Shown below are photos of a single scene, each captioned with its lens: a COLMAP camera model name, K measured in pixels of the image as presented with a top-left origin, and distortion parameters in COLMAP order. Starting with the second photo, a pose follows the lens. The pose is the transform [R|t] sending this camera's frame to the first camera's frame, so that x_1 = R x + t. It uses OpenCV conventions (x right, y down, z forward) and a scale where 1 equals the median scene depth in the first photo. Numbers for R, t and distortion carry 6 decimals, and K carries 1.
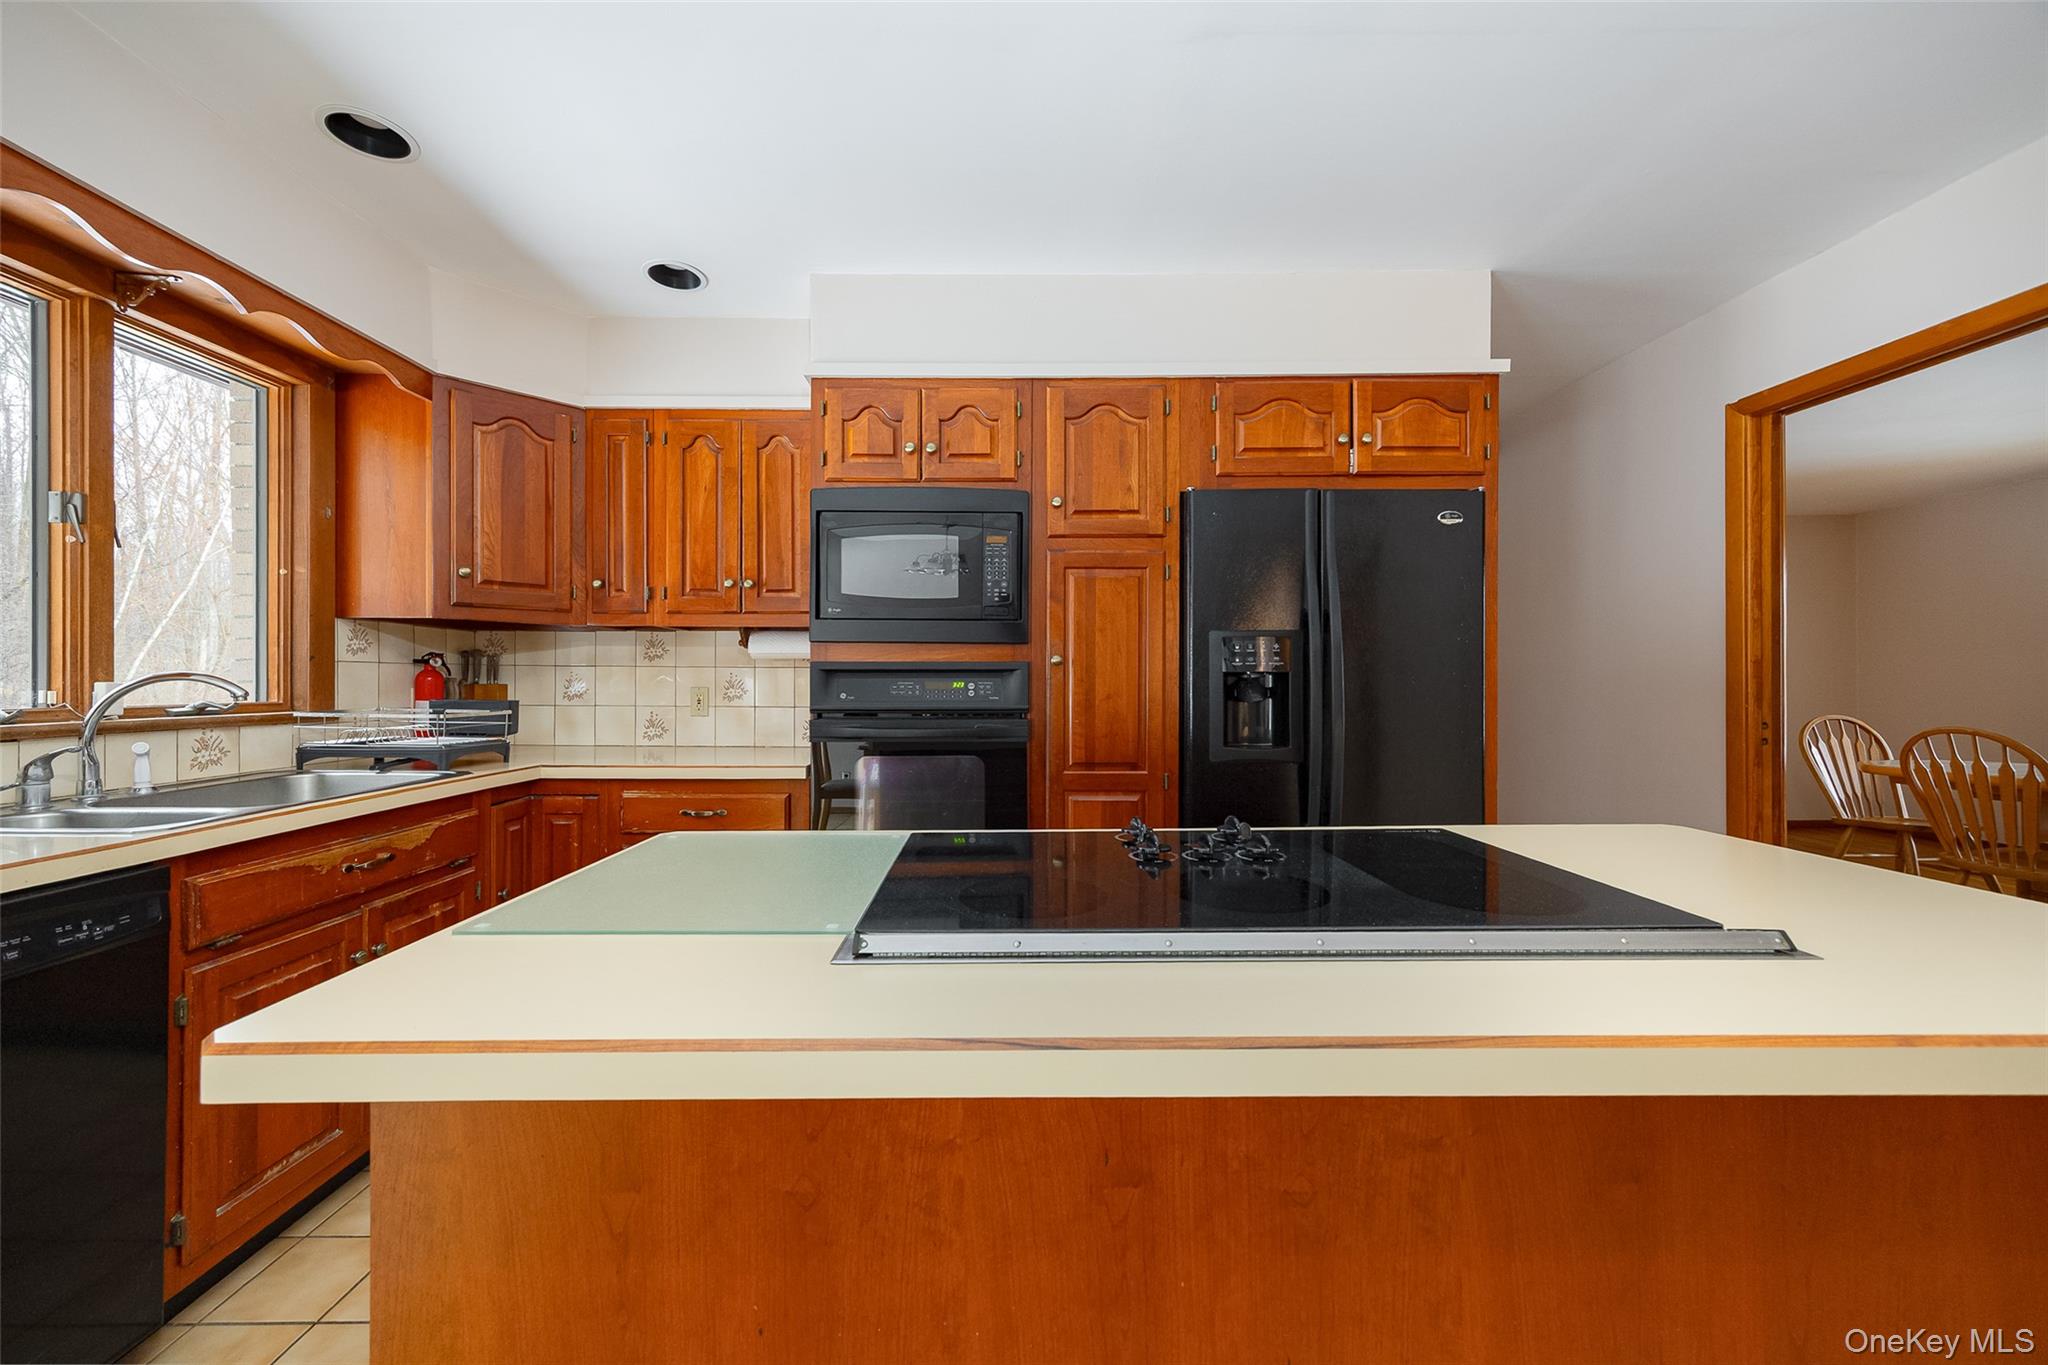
lens RADIAL K [[781.6, 0, 1013.1], [0, 781.6, 685.9], [0, 0, 1]] dist [0.004989, 0.000531]
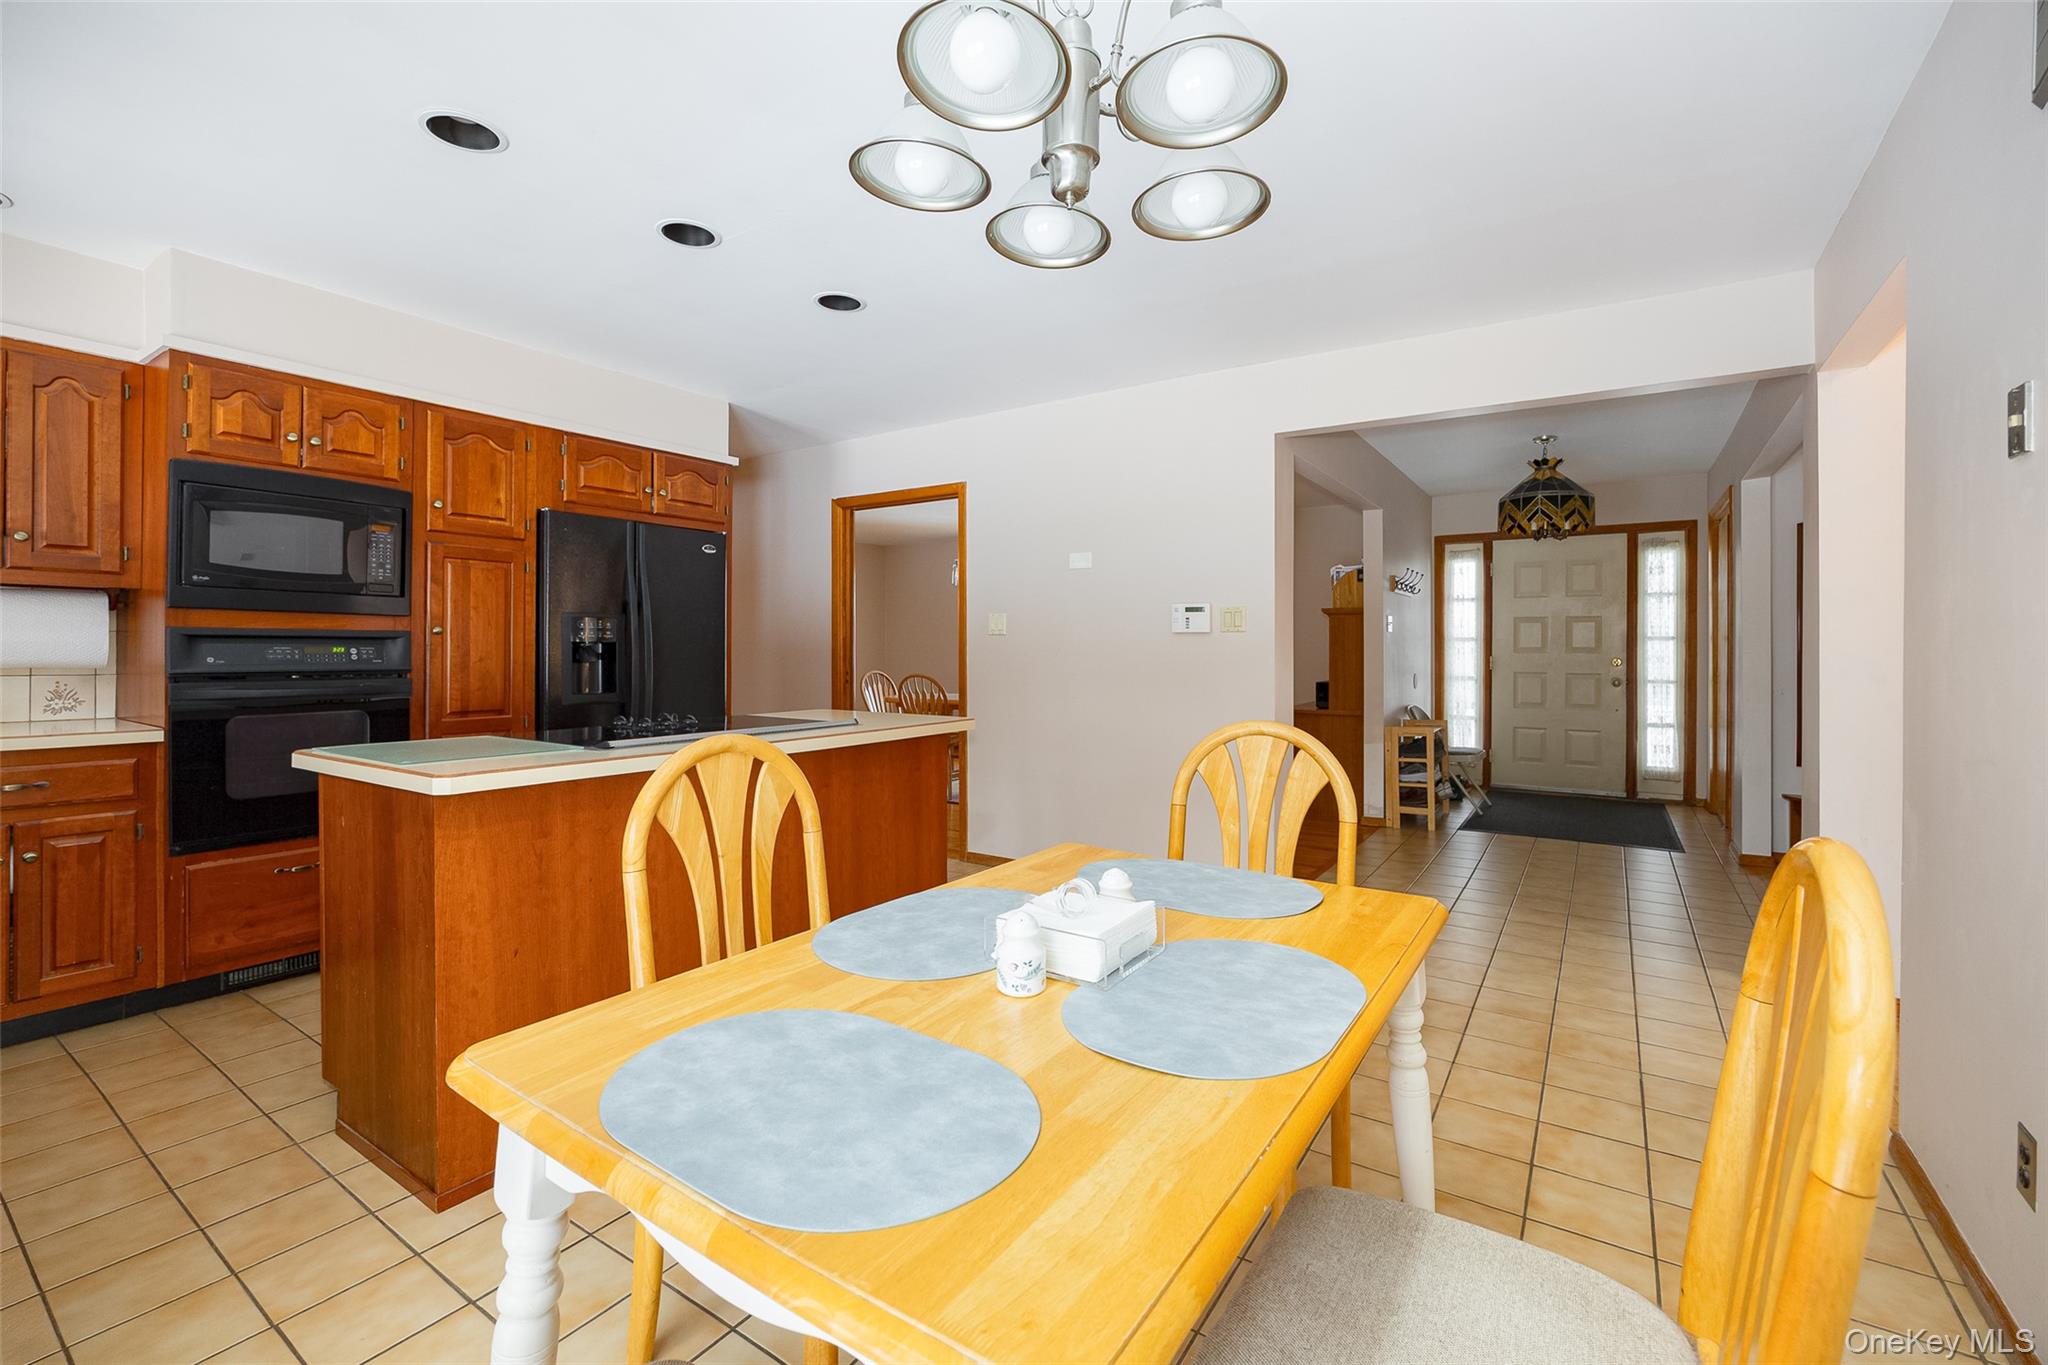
lens RADIAL K [[874.9, 0, 1024.5], [0, 874.9, 647.7], [0, 0, 1]] dist [-0.002643, -0.000125]
pose [[0.561612, 0.005981, 0.827379, -0.570671], [0.004010, 0.999942, -0.009950, 0.012401], [-0.827391, 0.008905, 0.561556, -0.558969]]
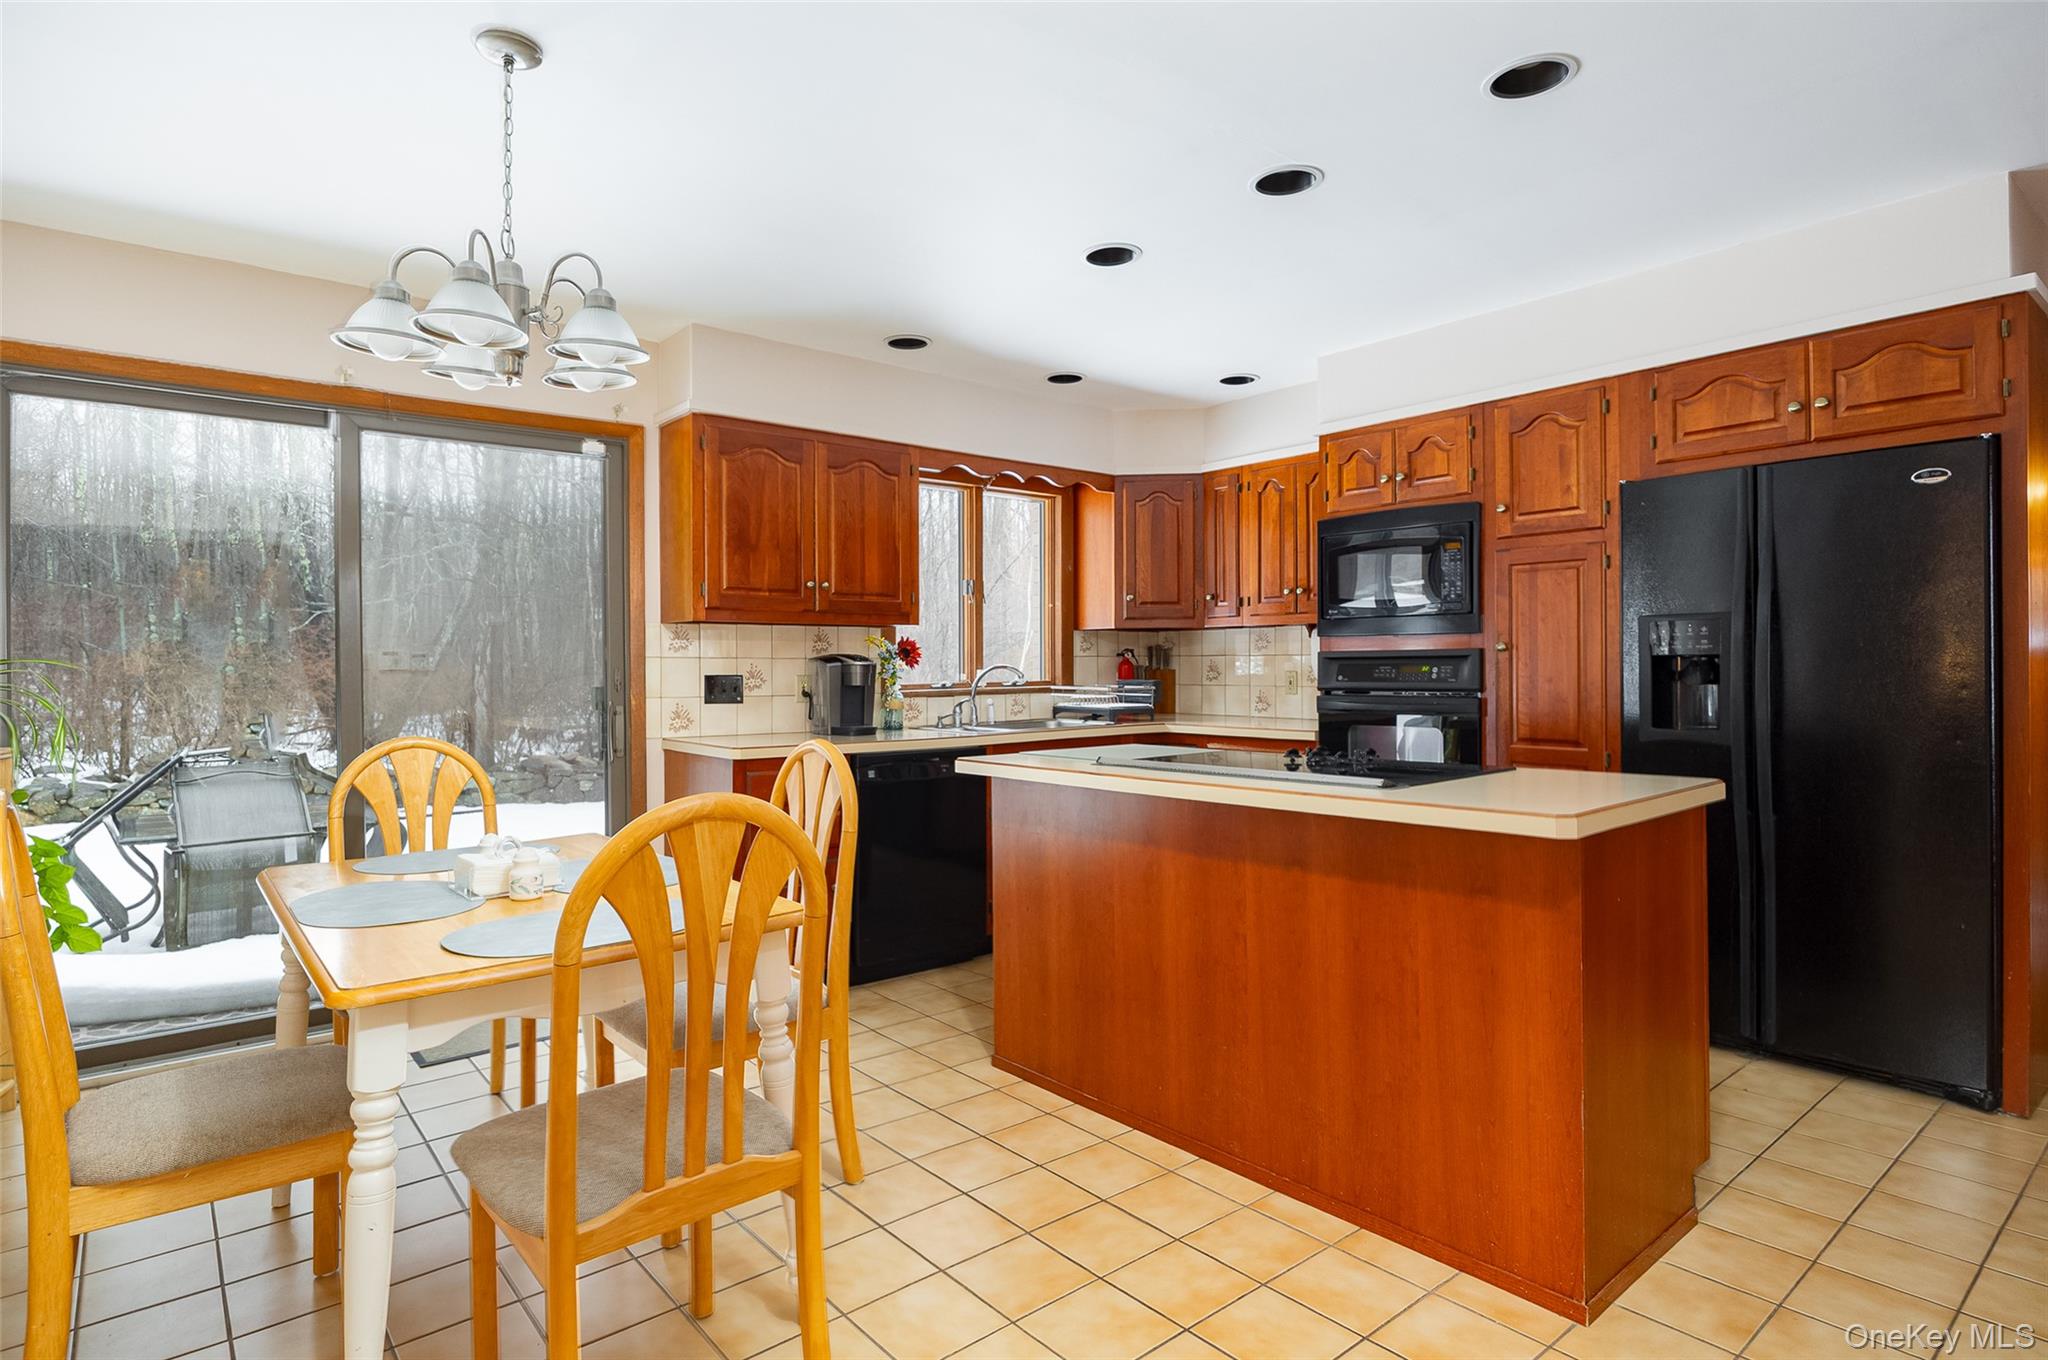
lens RADIAL K [[1081.7, 0, 1021.1], [0, 1081.7, 671.0], [0, 0, 1]] dist [0.001044, 0.000024]
pose [[0.639827, -0.002314, -0.768515, 0.817209], [0.003541, 0.999994, -0.000062, -0.000476], [0.768511, -0.002681, 0.639831, -0.547402]]
